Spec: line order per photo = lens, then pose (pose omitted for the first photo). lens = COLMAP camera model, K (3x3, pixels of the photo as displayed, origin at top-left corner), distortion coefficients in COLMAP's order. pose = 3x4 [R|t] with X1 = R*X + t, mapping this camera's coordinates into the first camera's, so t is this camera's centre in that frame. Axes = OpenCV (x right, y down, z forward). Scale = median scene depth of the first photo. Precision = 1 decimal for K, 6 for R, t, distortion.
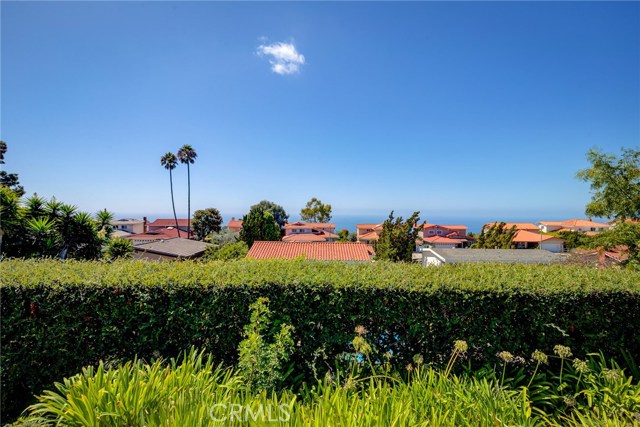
lens RADIAL K [[292.8, 0, 319.5], [0, 292.8, 213.9], [0, 0, 1]] dist [0.002125, 0.000150]
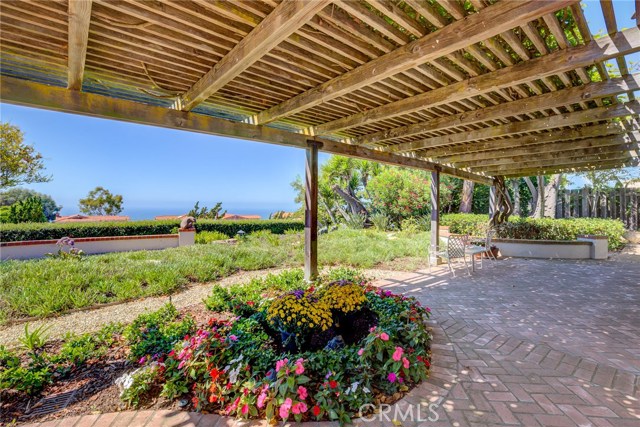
lens RADIAL K [[291.6, 0, 324.8], [0, 291.6, 199.5], [0, 0, 1]] dist [-0.015599, 0.000502]
pose [[0.781013, 0.012263, 0.624394, -0.033441], [0.001127, 0.999778, -0.021046, 0.002179], [-0.624513, 0.017141, 0.780826, -0.088961]]
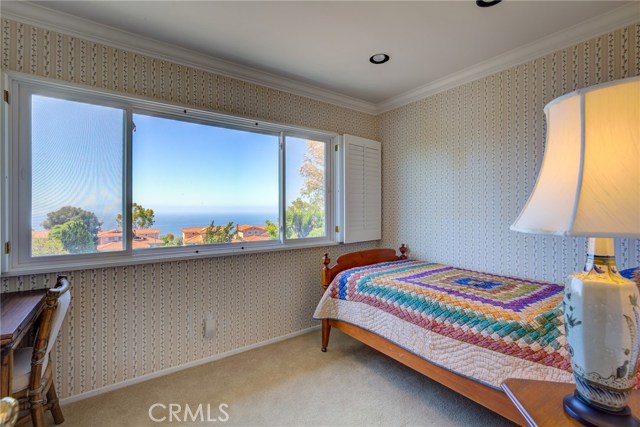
lens RADIAL K [[291.6, 0, 317.7], [0, 291.6, 213.6], [0, 0, 1]] dist [-0.015599, 0.000502]
pose [[0.843188, -0.019988, 0.537247, -0.022118], [0.015040, 0.999795, 0.013591, -0.025068], [-0.537408, -0.003380, 0.843315, -0.147760]]
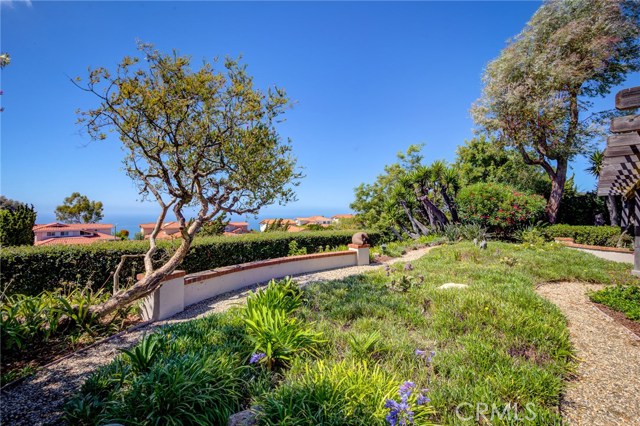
lens RADIAL K [[291.6, 0, 321.1], [0, 291.6, 214.0], [0, 0, 1]] dist [-0.015599, 0.000502]
pose [[0.730040, -0.006358, 0.683375, -0.077355], [0.001671, 0.999970, 0.007518, -0.000797], [-0.683402, -0.004347, 0.730029, -0.046196]]
